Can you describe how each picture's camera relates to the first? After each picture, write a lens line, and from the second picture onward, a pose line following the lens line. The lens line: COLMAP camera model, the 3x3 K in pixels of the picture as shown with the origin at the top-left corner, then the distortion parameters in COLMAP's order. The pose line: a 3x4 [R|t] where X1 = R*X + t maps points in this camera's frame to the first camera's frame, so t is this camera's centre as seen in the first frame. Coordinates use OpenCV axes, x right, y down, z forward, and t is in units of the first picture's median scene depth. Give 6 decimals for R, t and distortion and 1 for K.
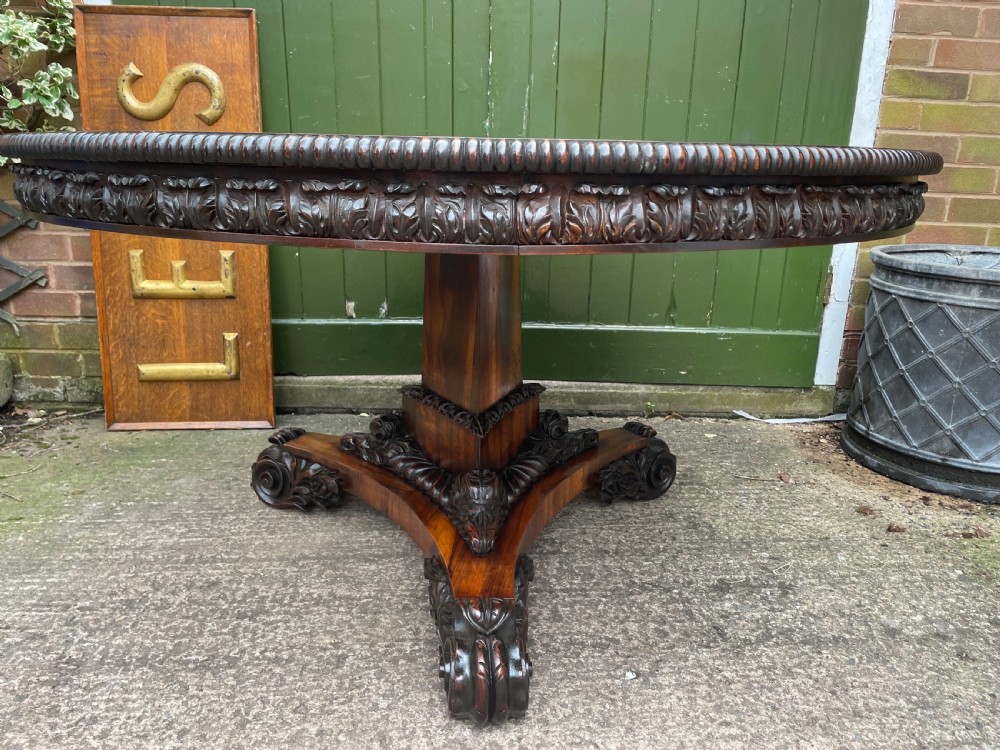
lens RADIAL K [[764.7, 0, 508.2], [0, 764.7, 384.1], [0, 0, 1]] dist [0.080429, -0.111656]
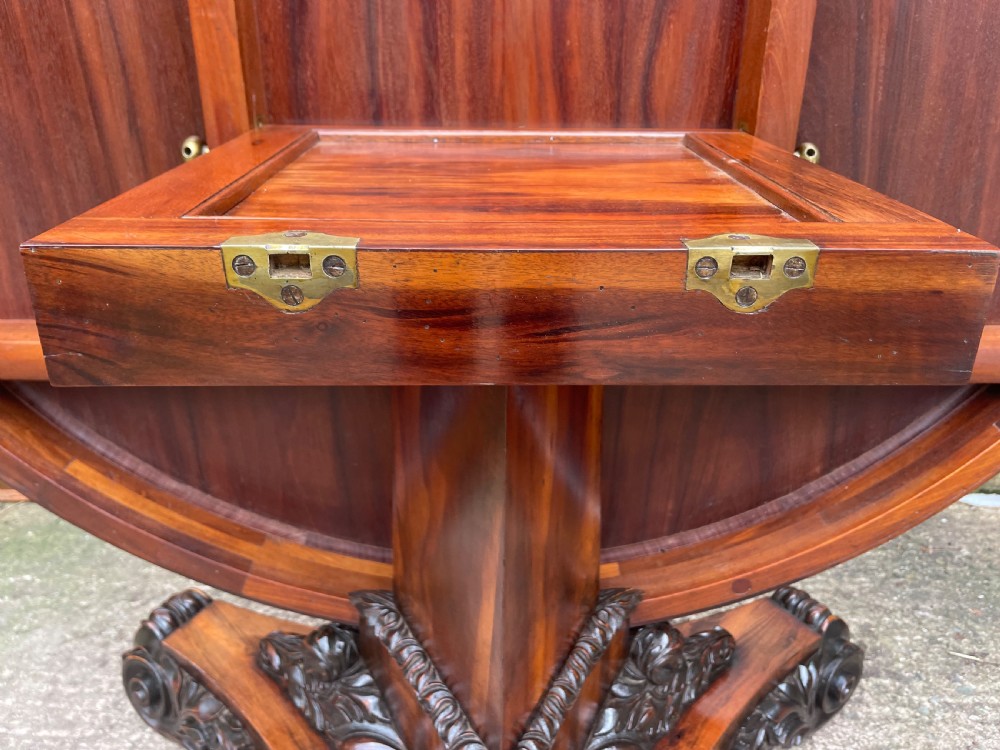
lens RADIAL K [[764.7, 0, 506.1], [0, 764.7, 374.3], [0, 0, 1]] dist [0.080429, -0.111656]
pose [[0.997473, 0.024856, -0.066562, -0.011615], [-0.015140, 0.989653, 0.142677, -0.223917], [0.069420, -0.141309, 0.987529, 0.552400]]
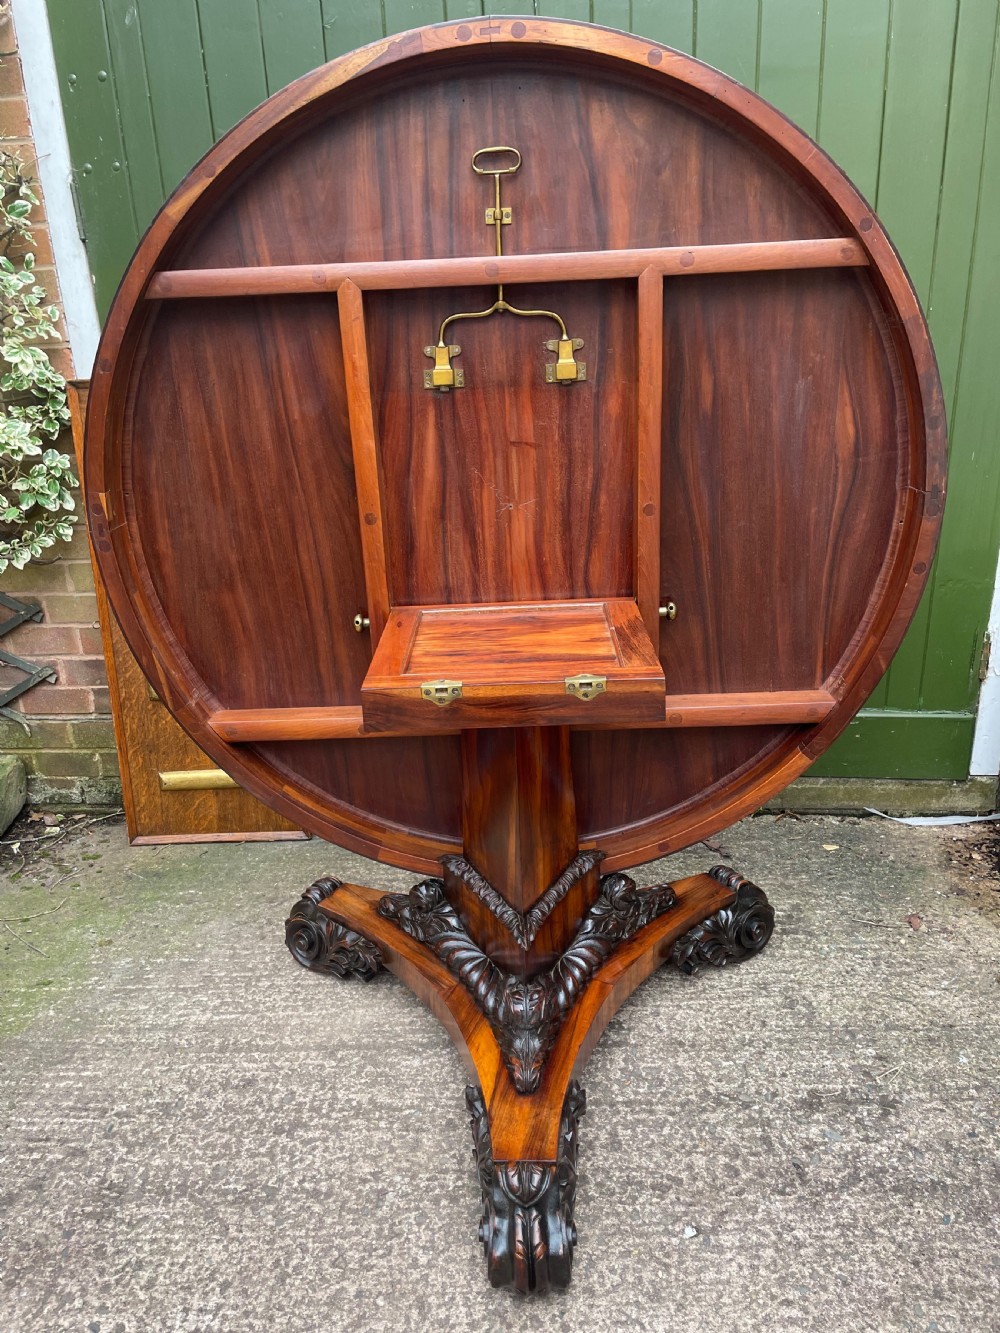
lens RADIAL K [[1019.4, 0, 491.7], [0, 1019.4, 671.4], [0, 0, 1]] dist [0.080429, -0.111656]
pose [[0.991370, -0.020955, -0.129409, 0.079438], [0.030005, 0.997208, 0.068383, -0.304148], [0.127615, -0.071676, 0.989231, -0.156874]]
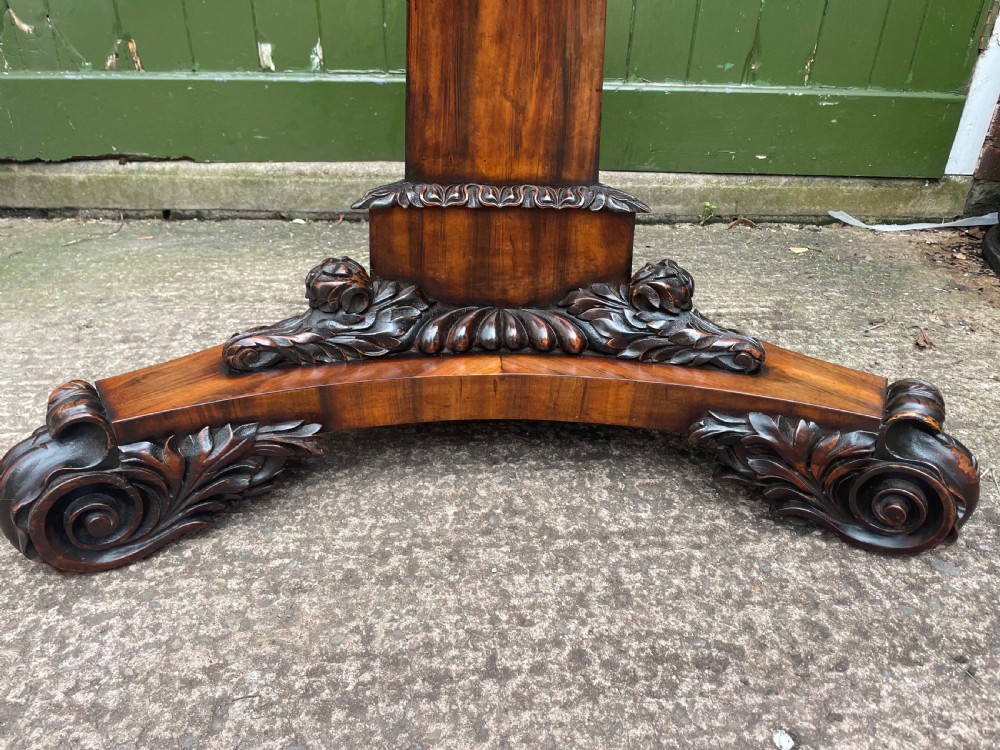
lens RADIAL K [[764.7, 0, 498.1], [0, 764.7, 364.3], [0, 0, 1]] dist [0.080429, -0.111656]
pose [[0.999848, -0.005565, 0.016516, -0.030951], [0.001641, 0.973510, 0.228640, 0.011203], [-0.017351, -0.228578, 0.973371, 0.451430]]
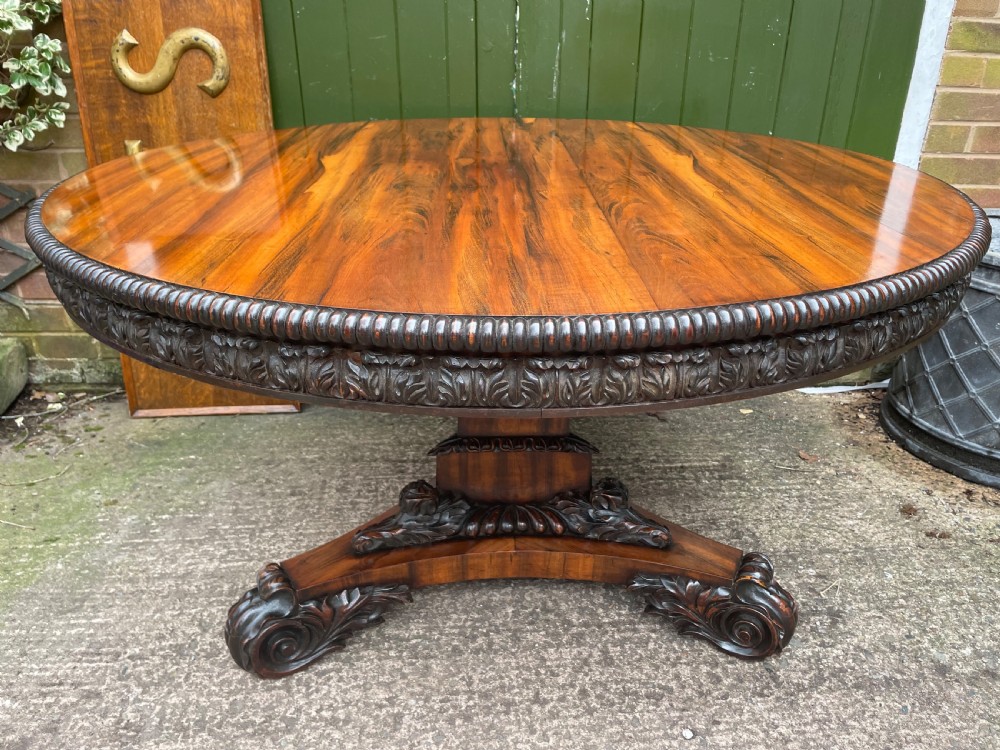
lens RADIAL K [[764.7, 0, 512.1], [0, 764.7, 370.7], [0, 0, 1]] dist [0.080429, -0.111656]
pose [[0.999888, -0.014985, -0.000386, -0.049930], [0.014888, 0.989737, 0.142126, -0.191908], [-0.001748, -0.142116, 0.989848, 0.057636]]
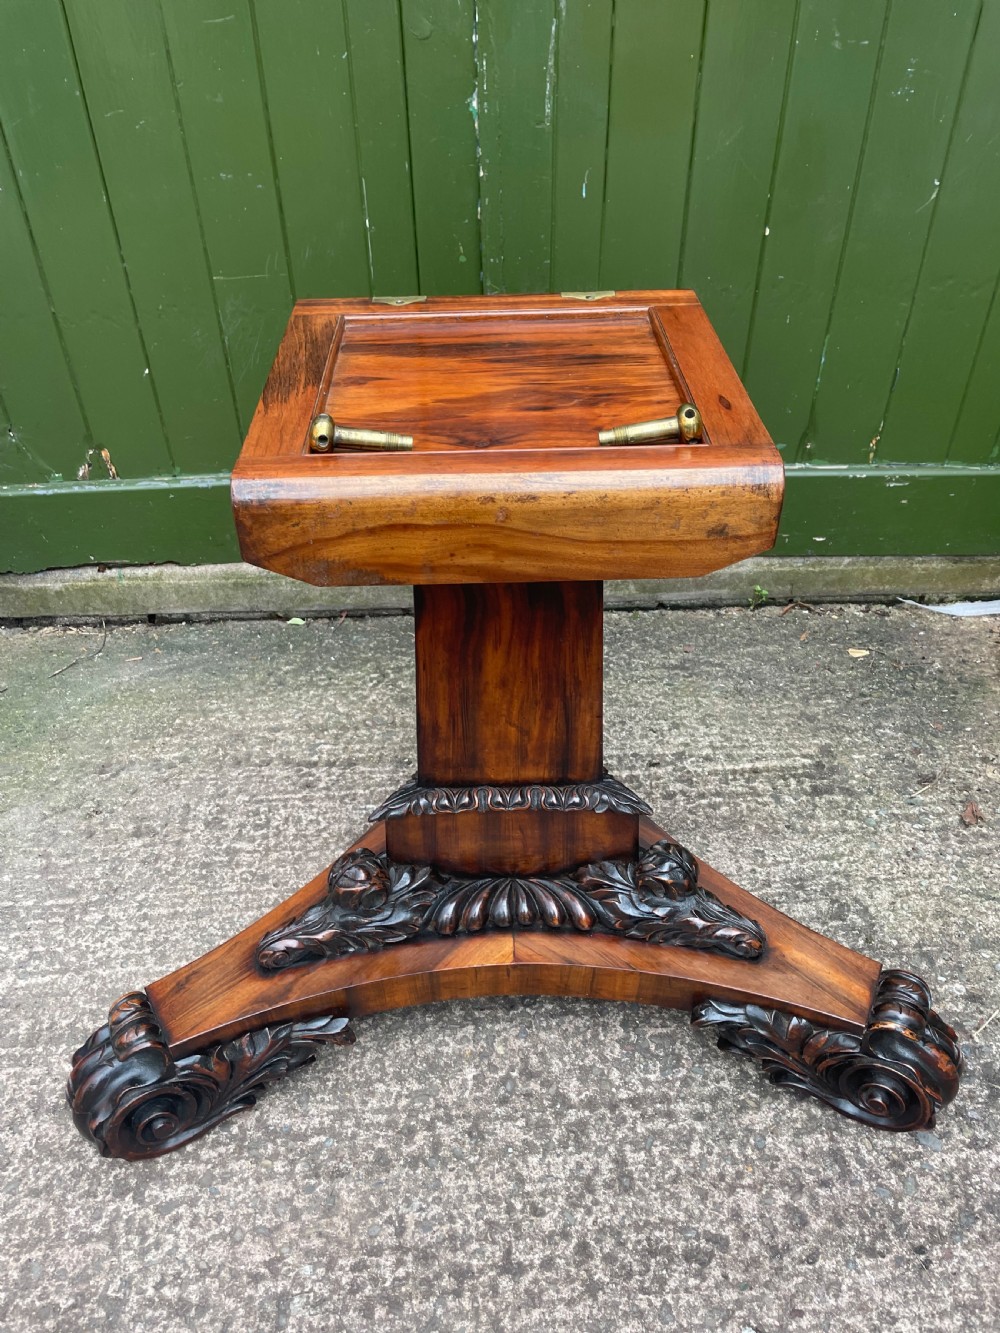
lens RADIAL K [[1019.4, 0, 494.1], [0, 1019.4, 652.6], [0, 0, 1]] dist [0.080429, -0.111656]
pose [[0.999143, -0.027563, -0.030884, -0.003915], [0.036747, 0.934062, 0.355216, -0.353919], [0.019057, -0.356047, 0.934274, 0.339448]]
